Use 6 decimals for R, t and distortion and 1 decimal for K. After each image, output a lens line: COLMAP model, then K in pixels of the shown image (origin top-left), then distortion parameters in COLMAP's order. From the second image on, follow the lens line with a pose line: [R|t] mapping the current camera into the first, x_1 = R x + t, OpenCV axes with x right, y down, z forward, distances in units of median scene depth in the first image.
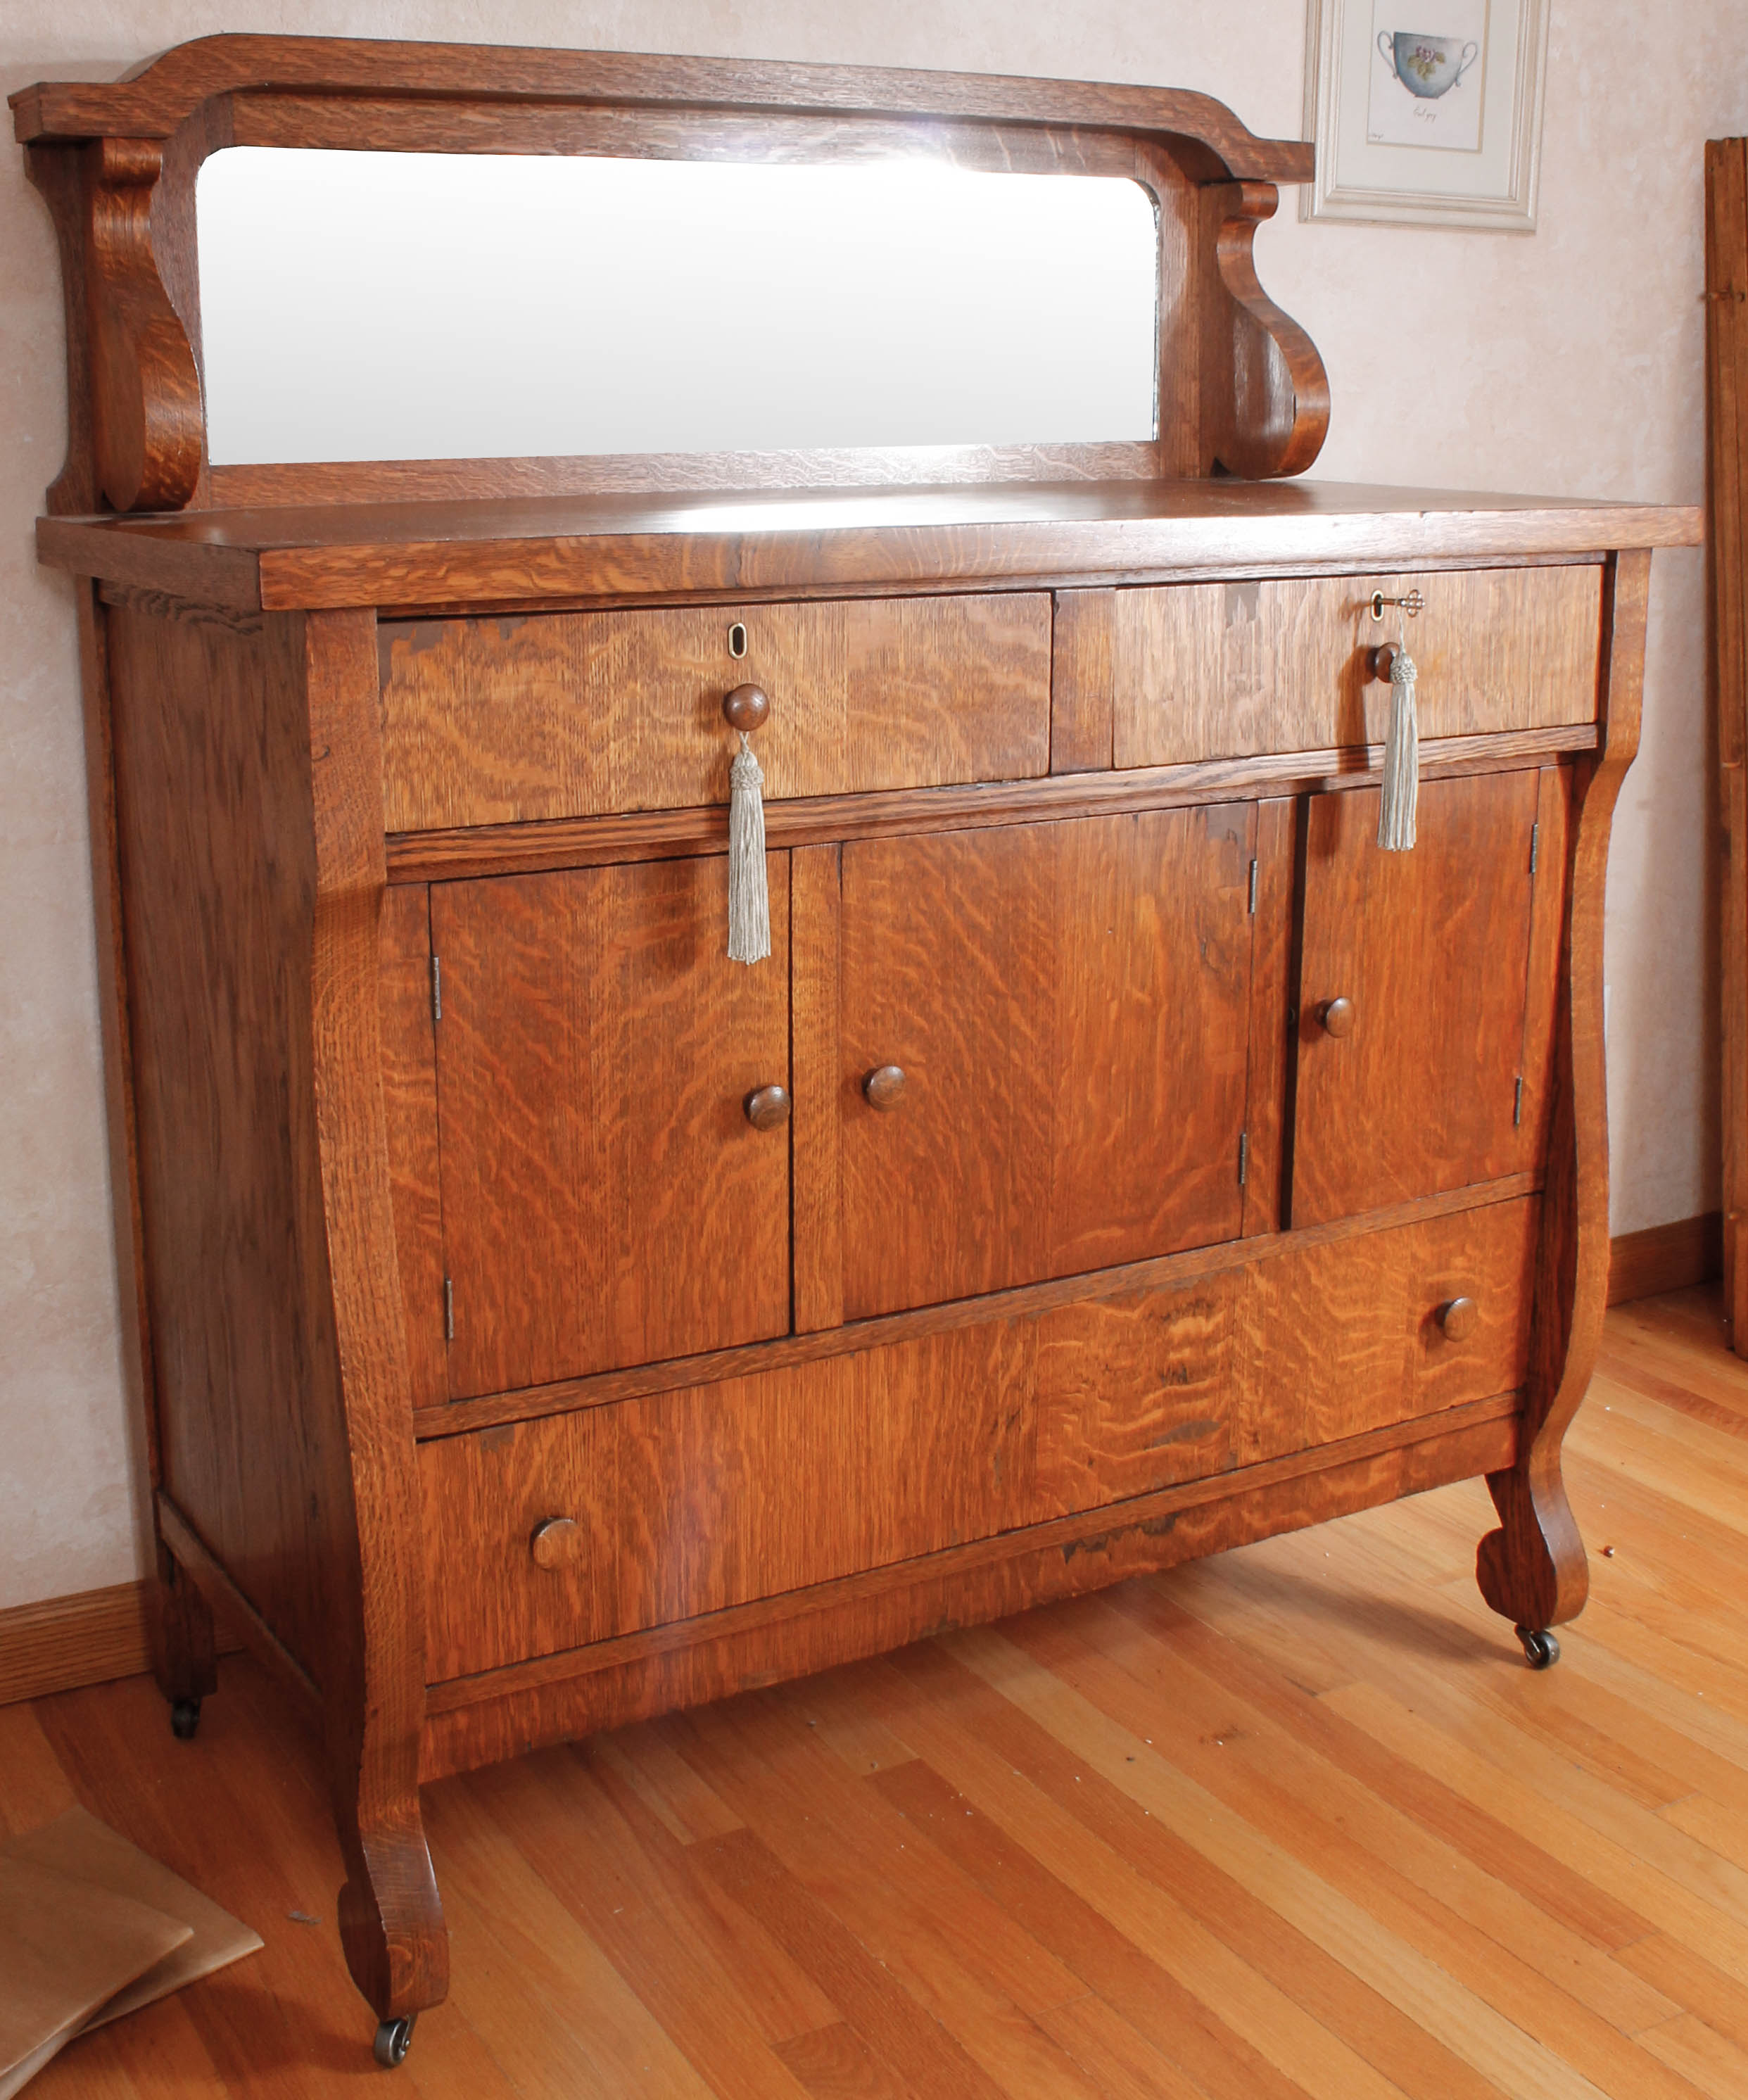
lens RADIAL K [[2547.1, 0, 802.6], [0, 2547.1, 991.6], [0, 0, 1]] dist [-0.136976, 0.000000]
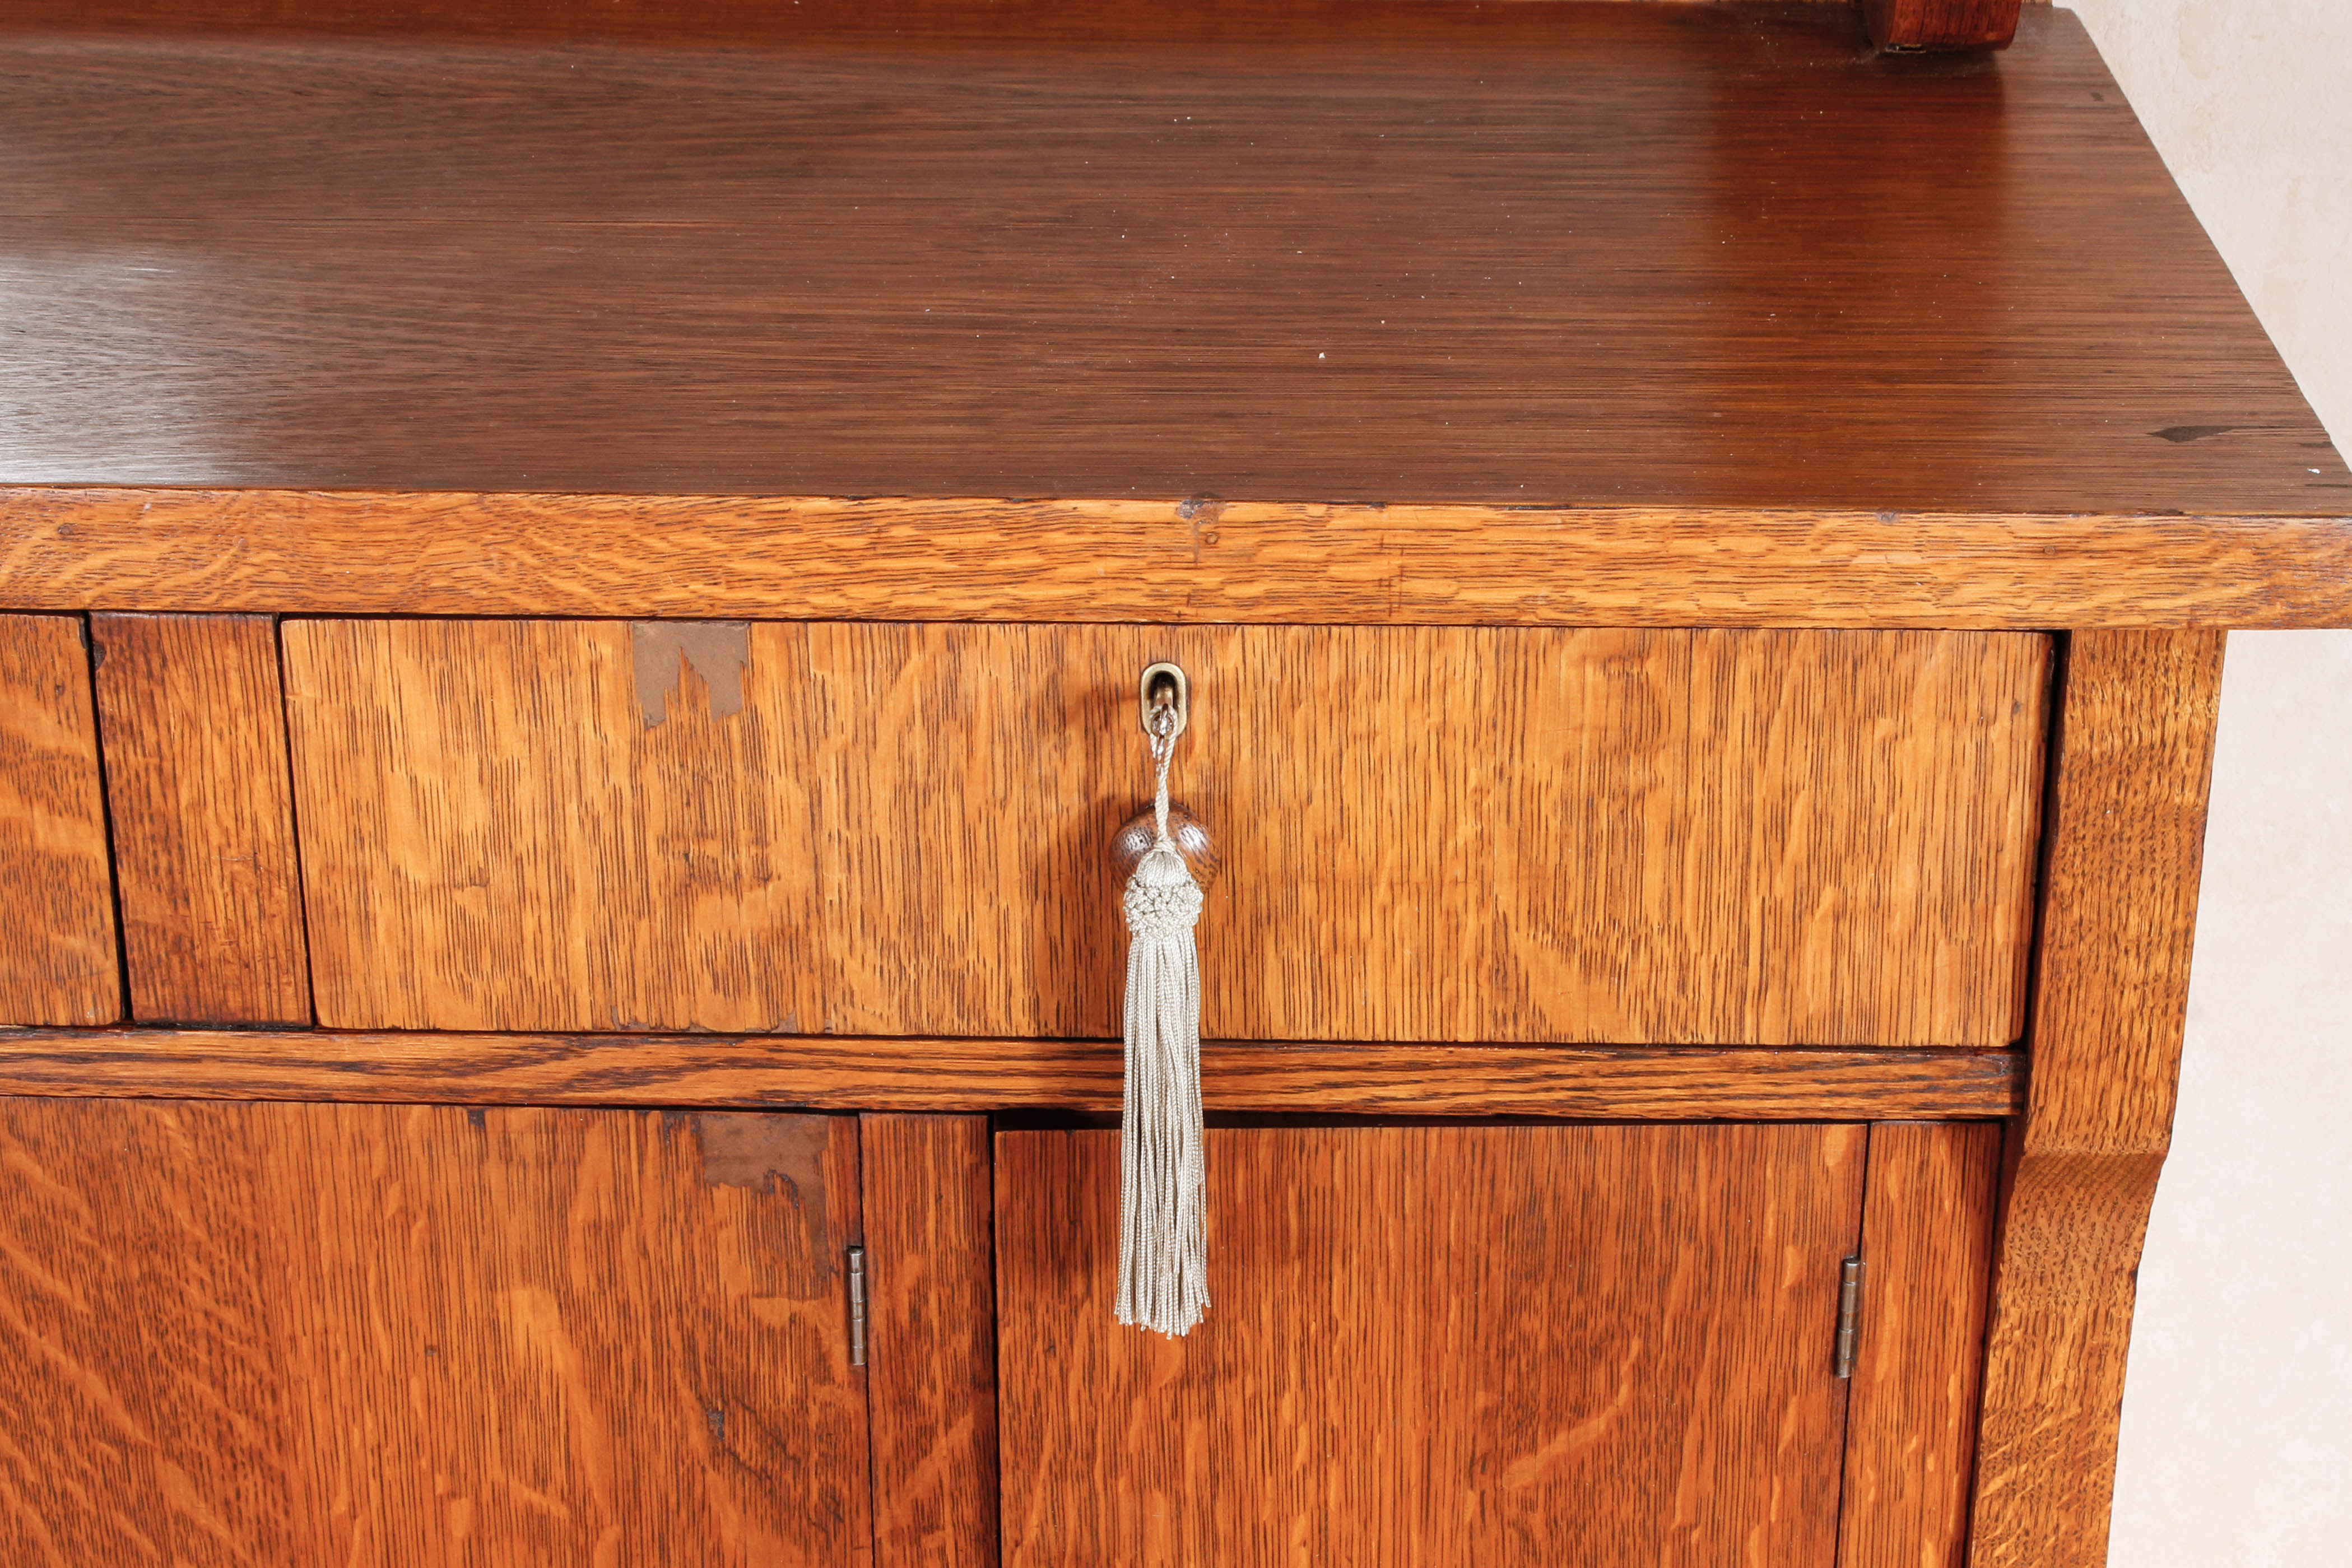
lens RADIAL K [[4331.3, 0, 1175.9], [0, 4331.3, 842.9], [0, 0, 1]] dist [0.006637, 0.000000]
pose [[0.847558, 0.224318, -0.480965, 0.569703], [-0.126764, 0.965616, 0.226972, -0.292894], [0.515341, -0.131403, 0.846851, 0.484754]]
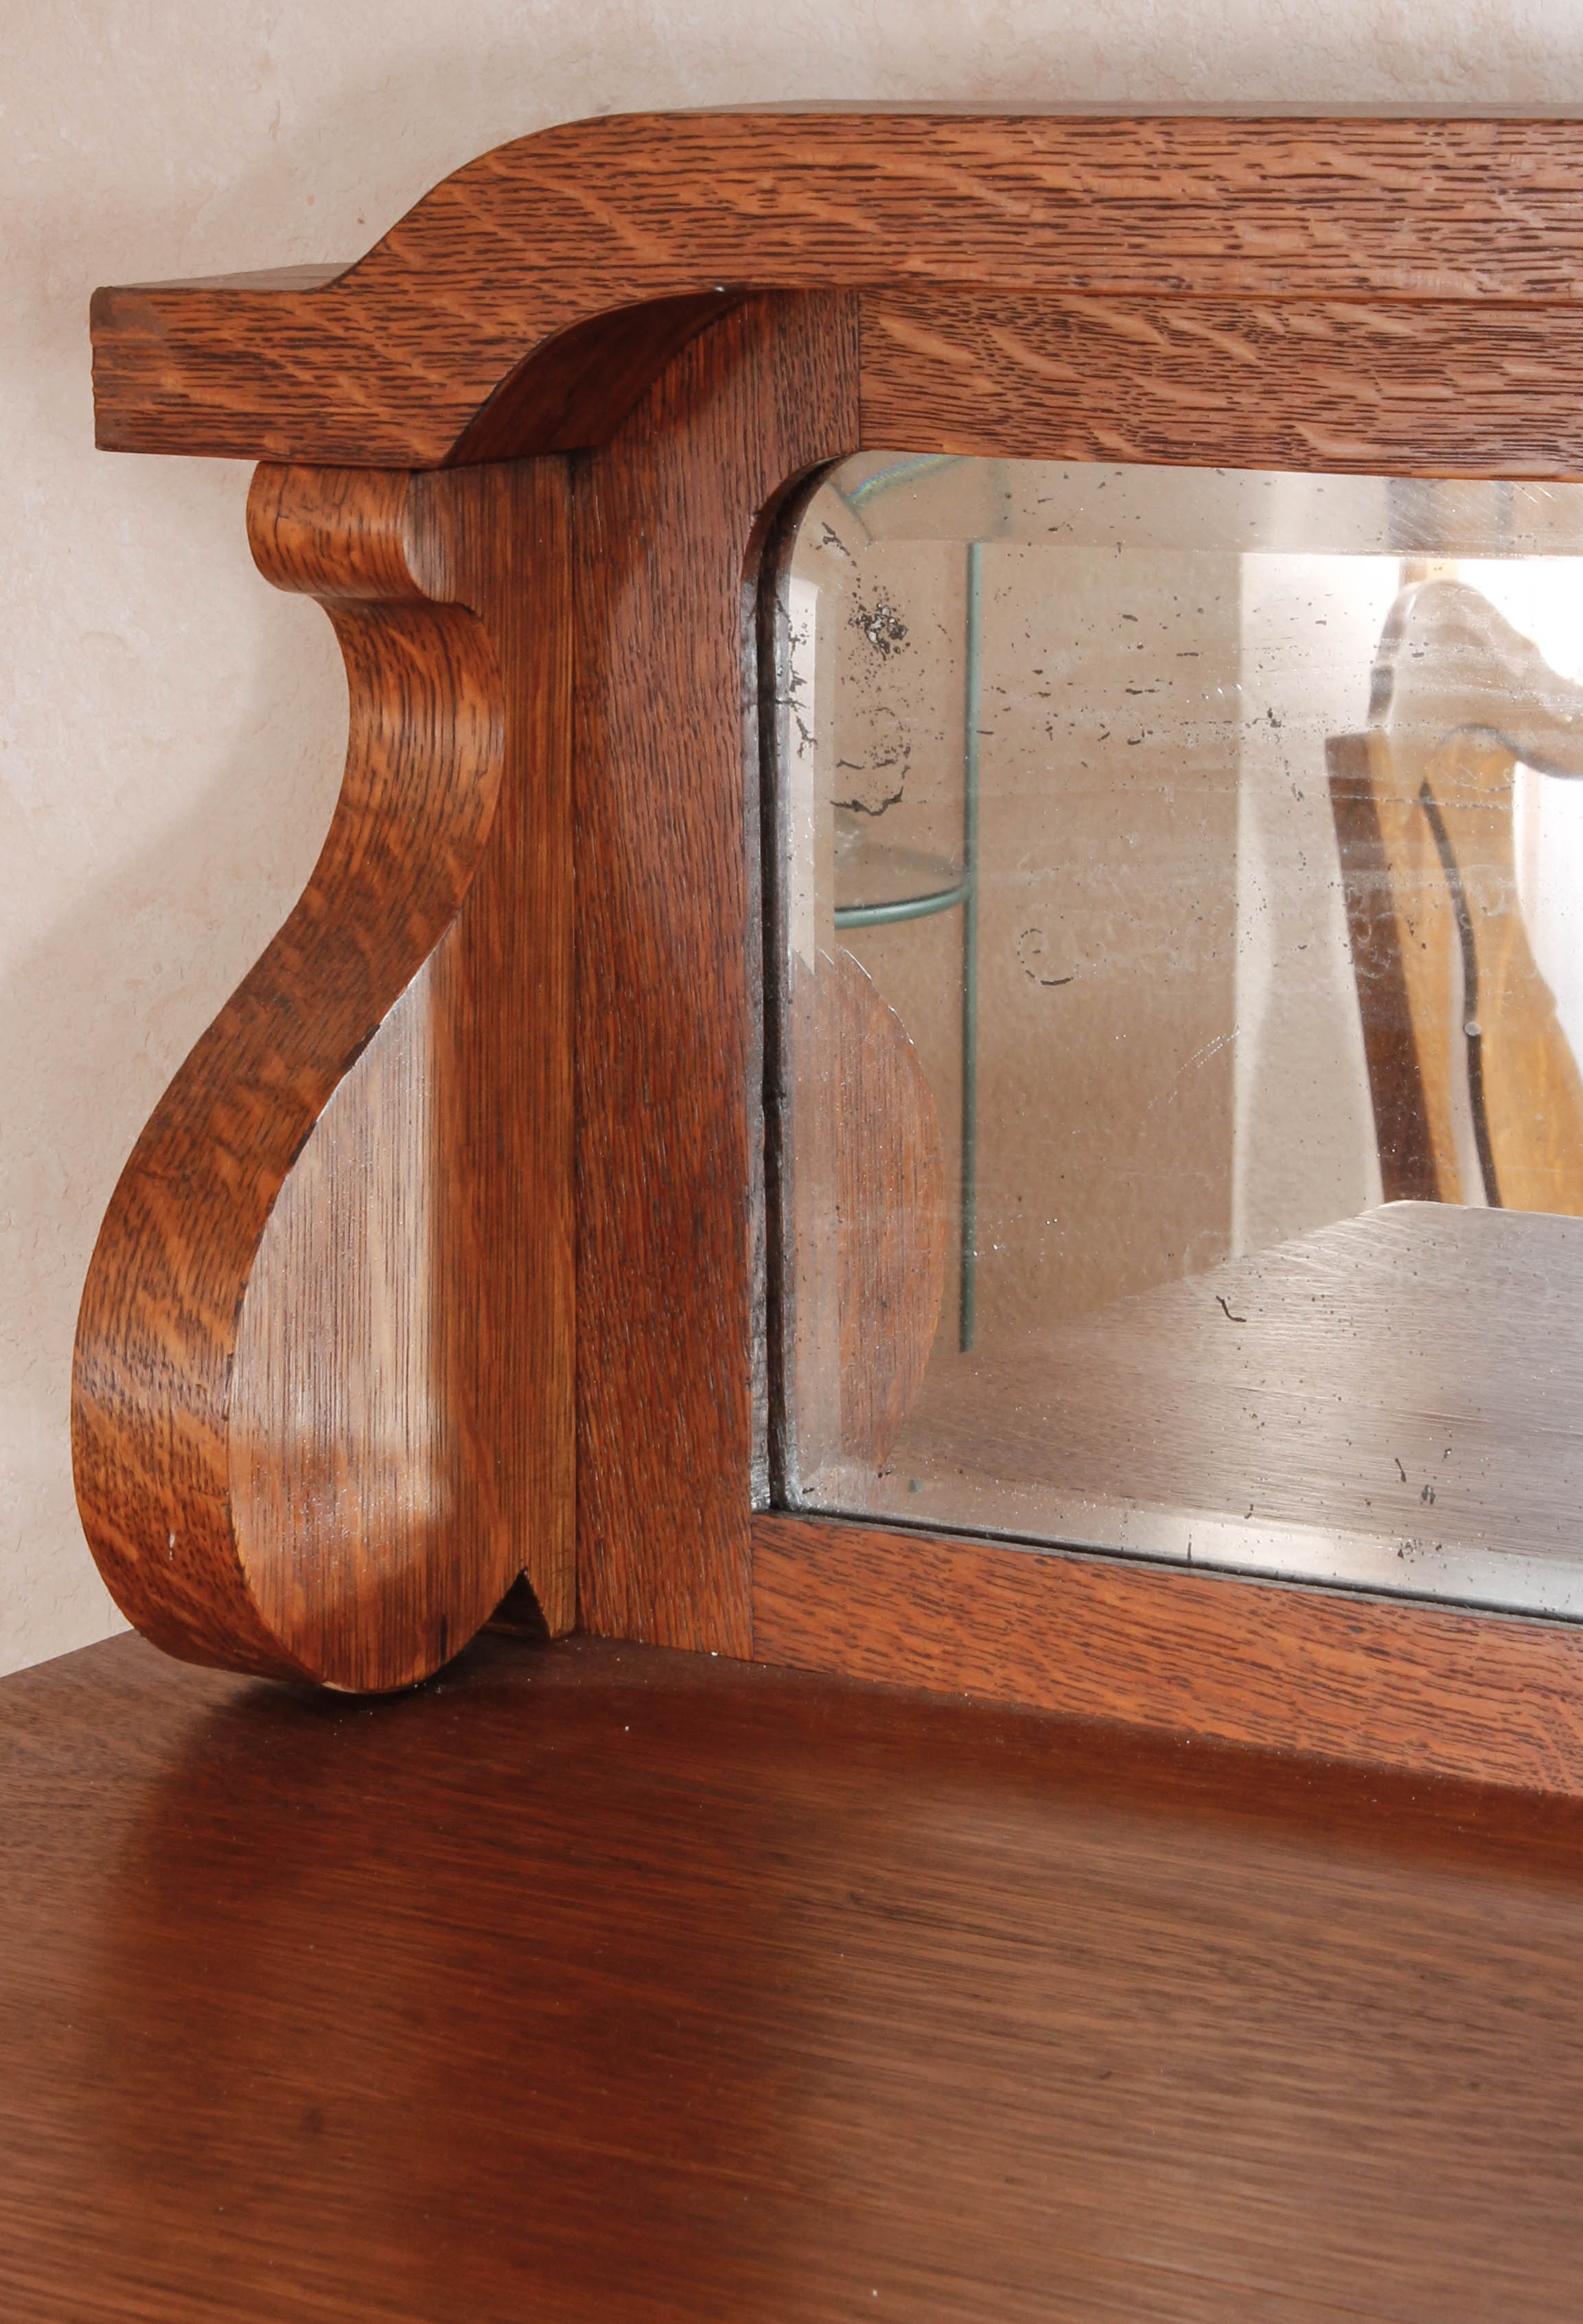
lens RADIAL K [[7073.5, 0, 510.7], [0, 7073.5, 887.7], [0, 0, 1]] dist [0.079252, 0.000000]
pose [[0.418886, 0.132169, -0.898368, 0.524662], [-0.197367, 0.978950, 0.051997, -0.345879], [0.886330, 0.155527, 0.436154, 0.656070]]
